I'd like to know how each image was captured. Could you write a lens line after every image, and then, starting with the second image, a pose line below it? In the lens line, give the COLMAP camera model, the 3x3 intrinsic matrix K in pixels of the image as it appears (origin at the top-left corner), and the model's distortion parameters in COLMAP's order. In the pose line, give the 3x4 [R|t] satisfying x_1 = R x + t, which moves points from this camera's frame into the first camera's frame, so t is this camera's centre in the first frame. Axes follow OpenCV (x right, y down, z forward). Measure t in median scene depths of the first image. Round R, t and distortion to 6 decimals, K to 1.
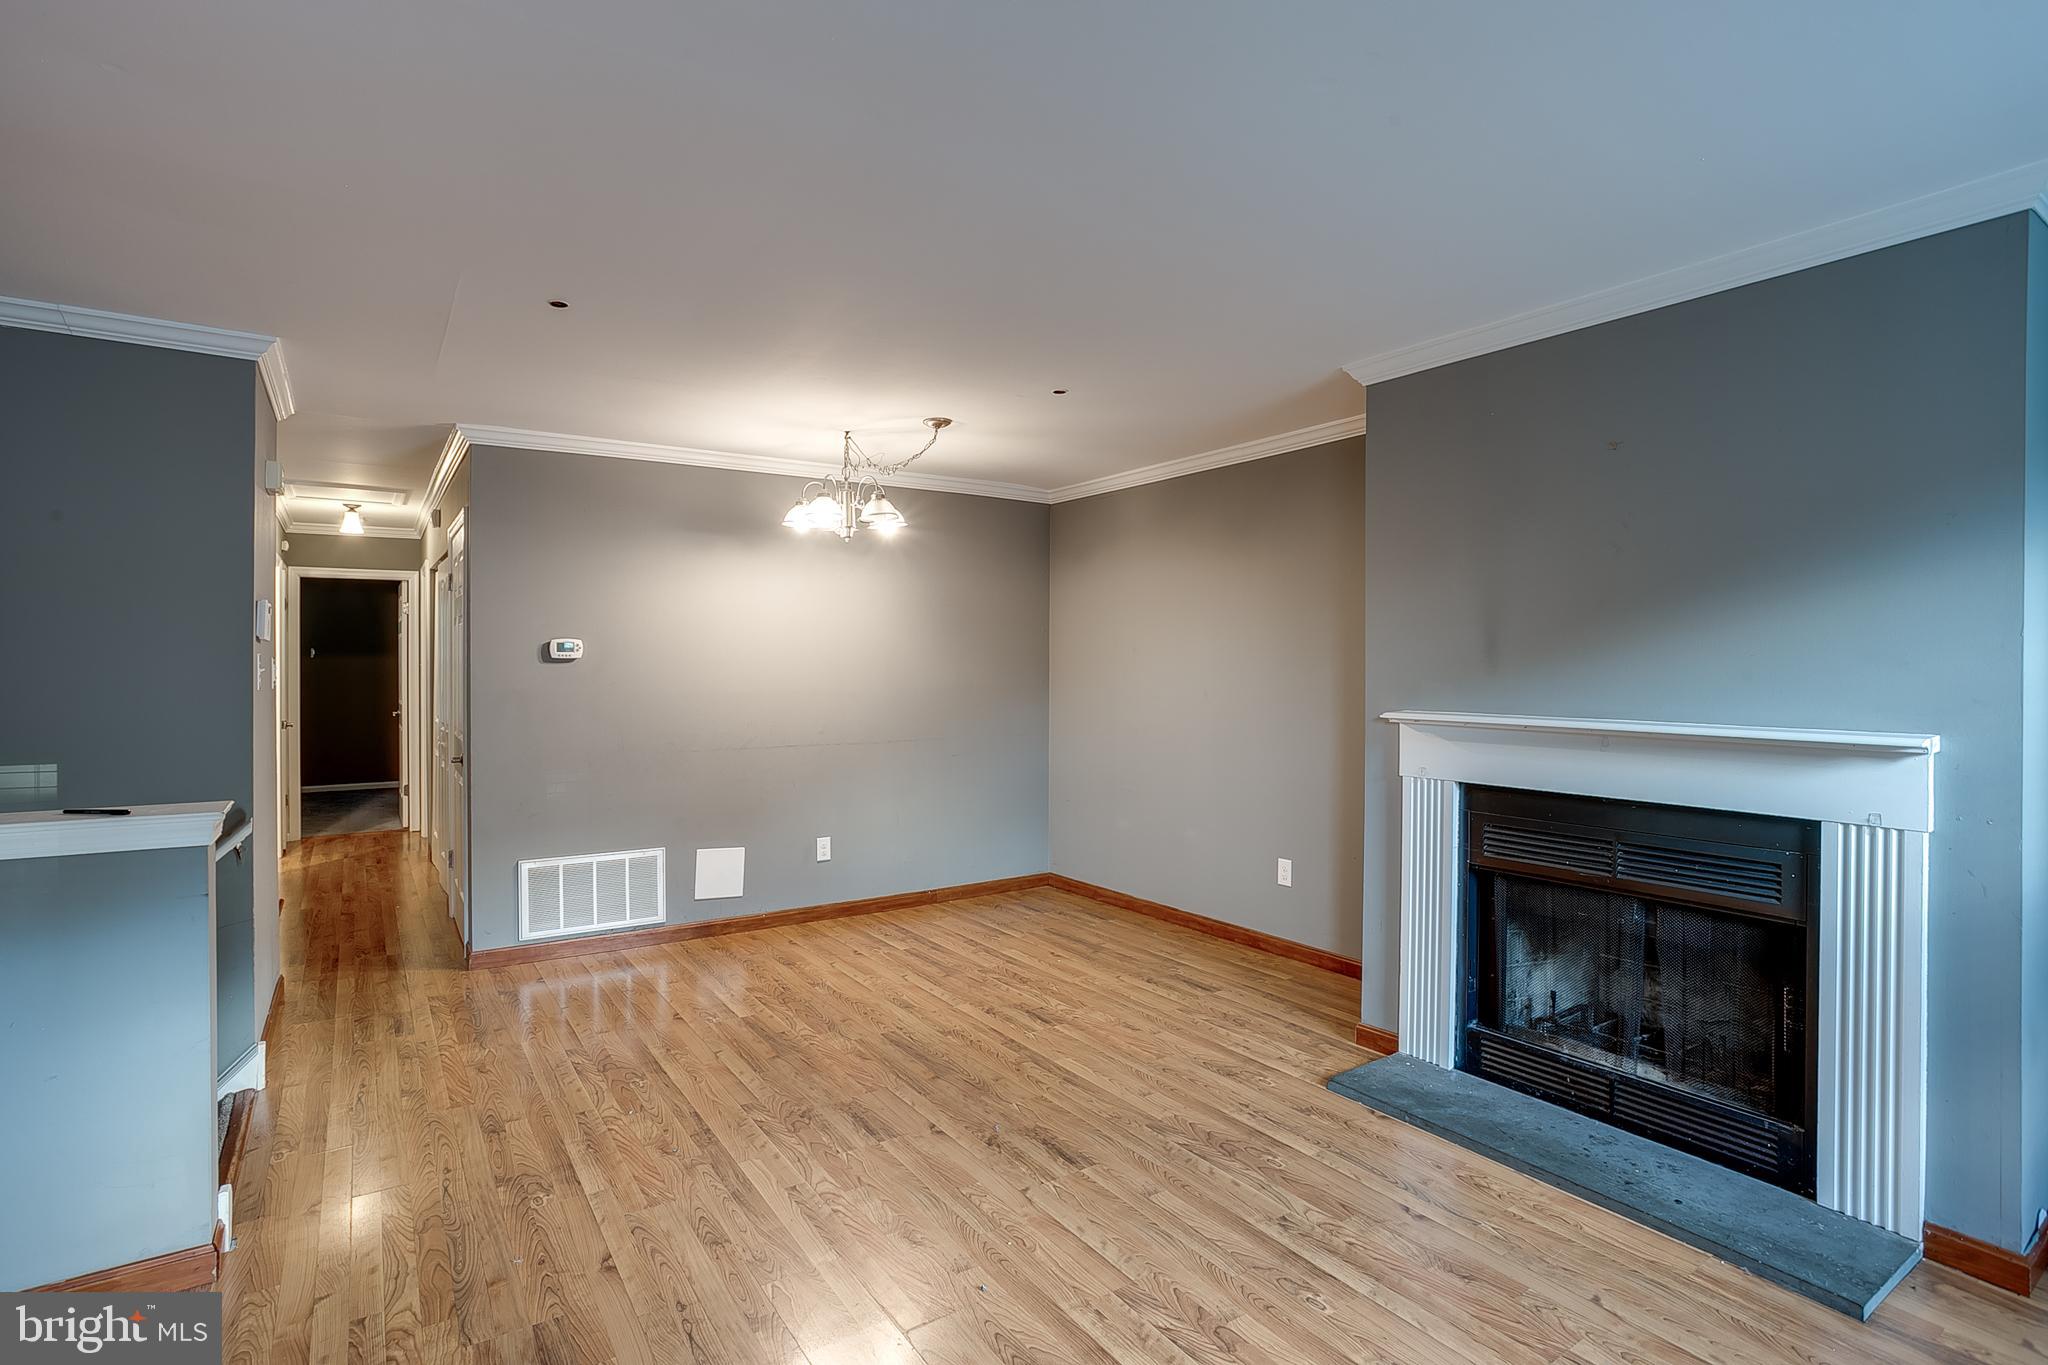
lens RADIAL K [[983.0, 0, 1026.4], [0, 983.0, 677.2], [0, 0, 1]] dist [0.001728, 0.000188]
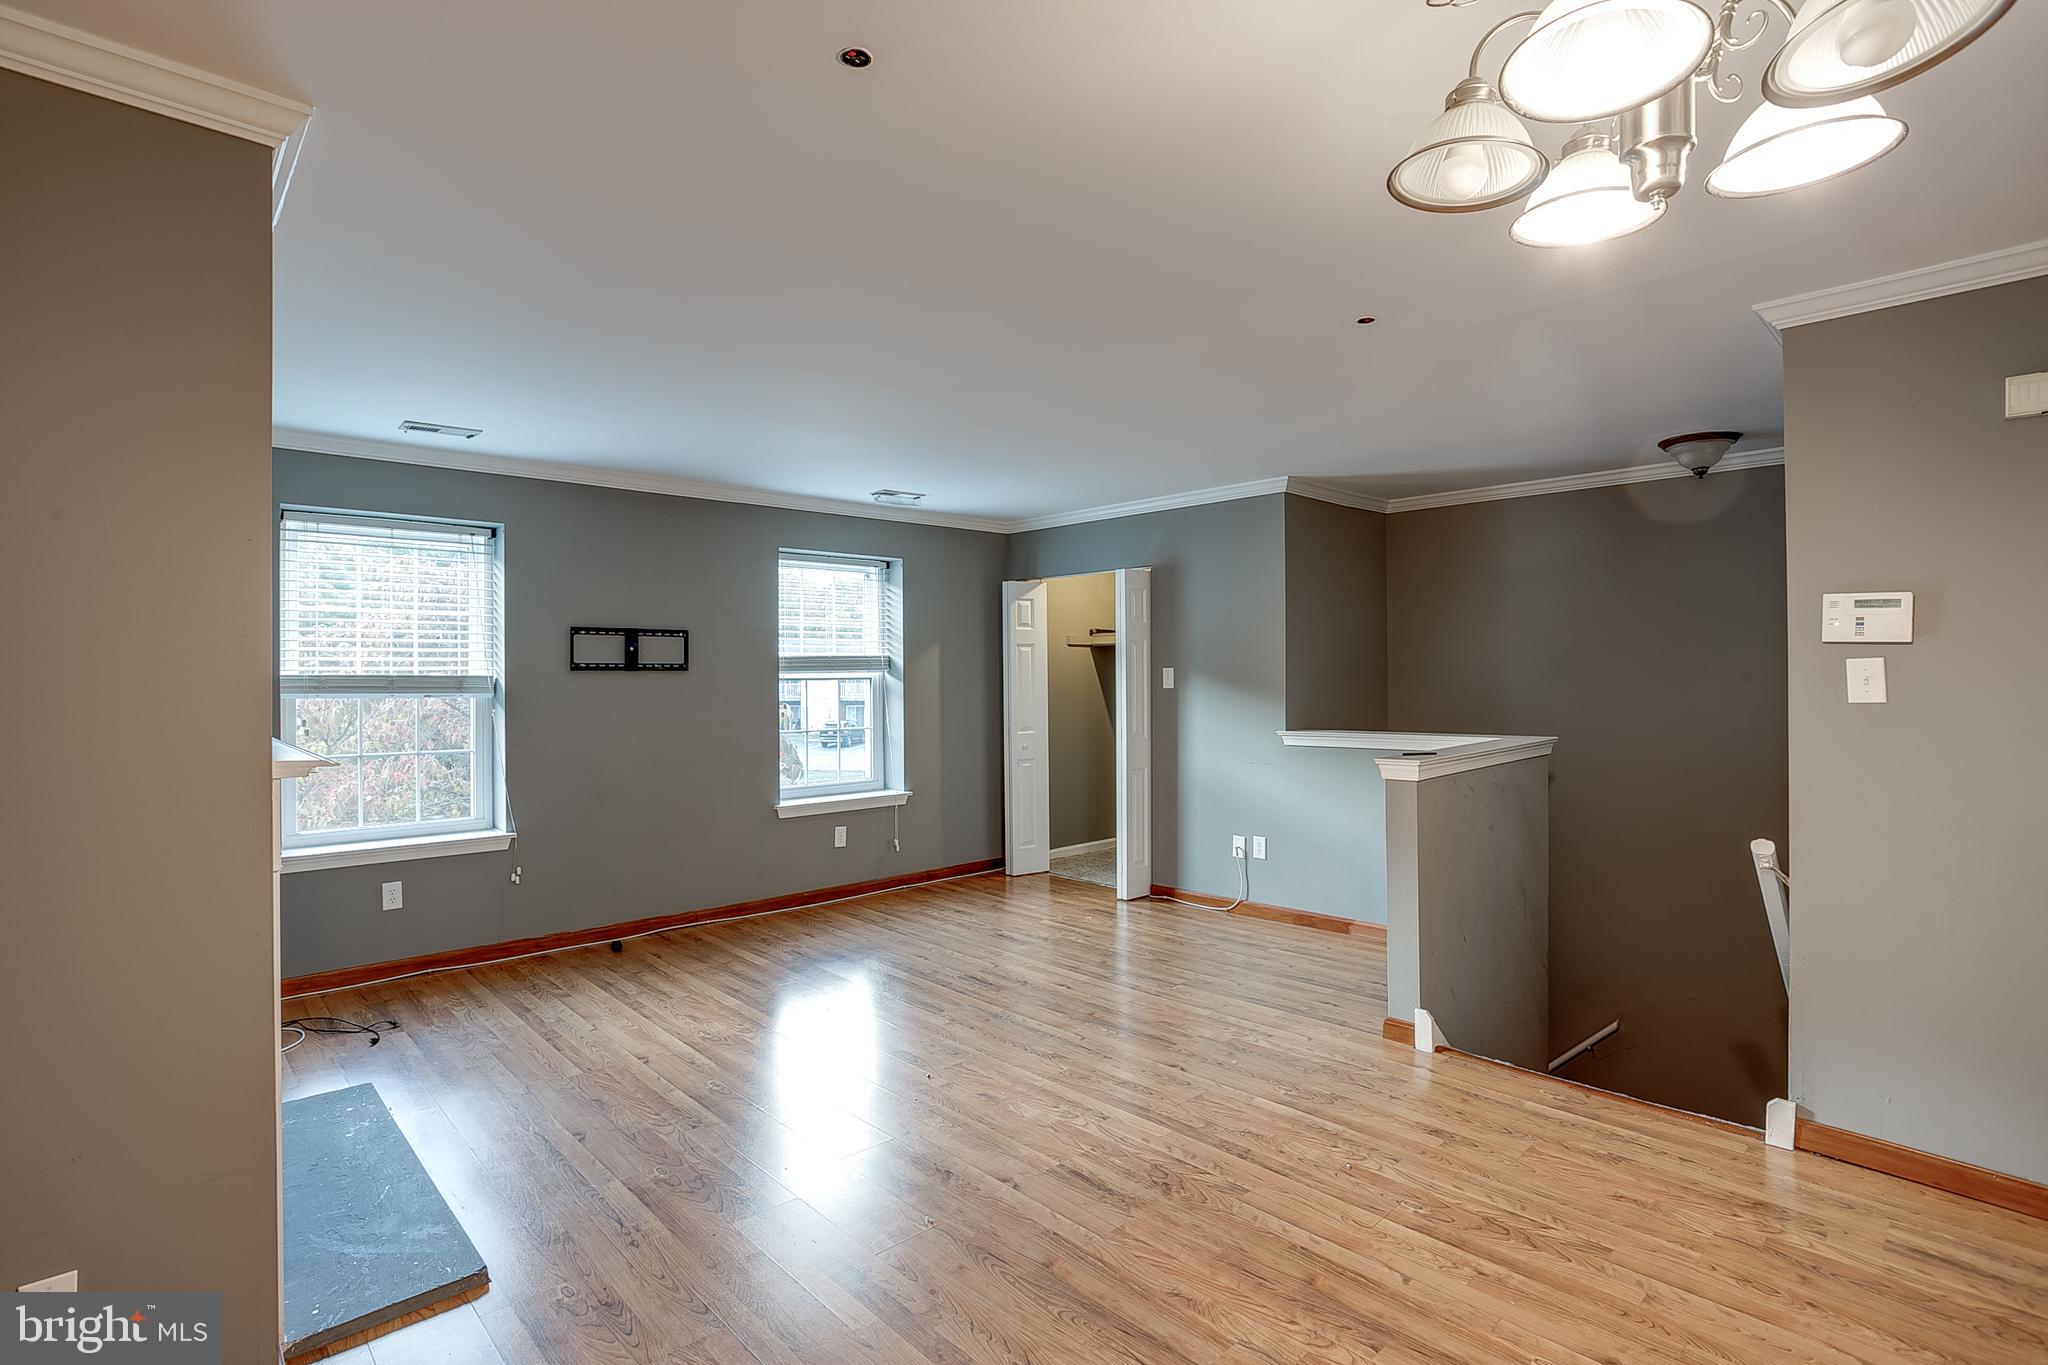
lens RADIAL K [[983.0, 0, 1021.2], [0, 983.0, 675.5], [0, 0, 1]] dist [0.001728, 0.000188]
pose [[-0.987817, 0.005493, -0.155525, 0.037033], [0.003221, 0.999884, 0.014854, -0.026473], [0.155589, 0.014172, -0.987720, 1.854301]]
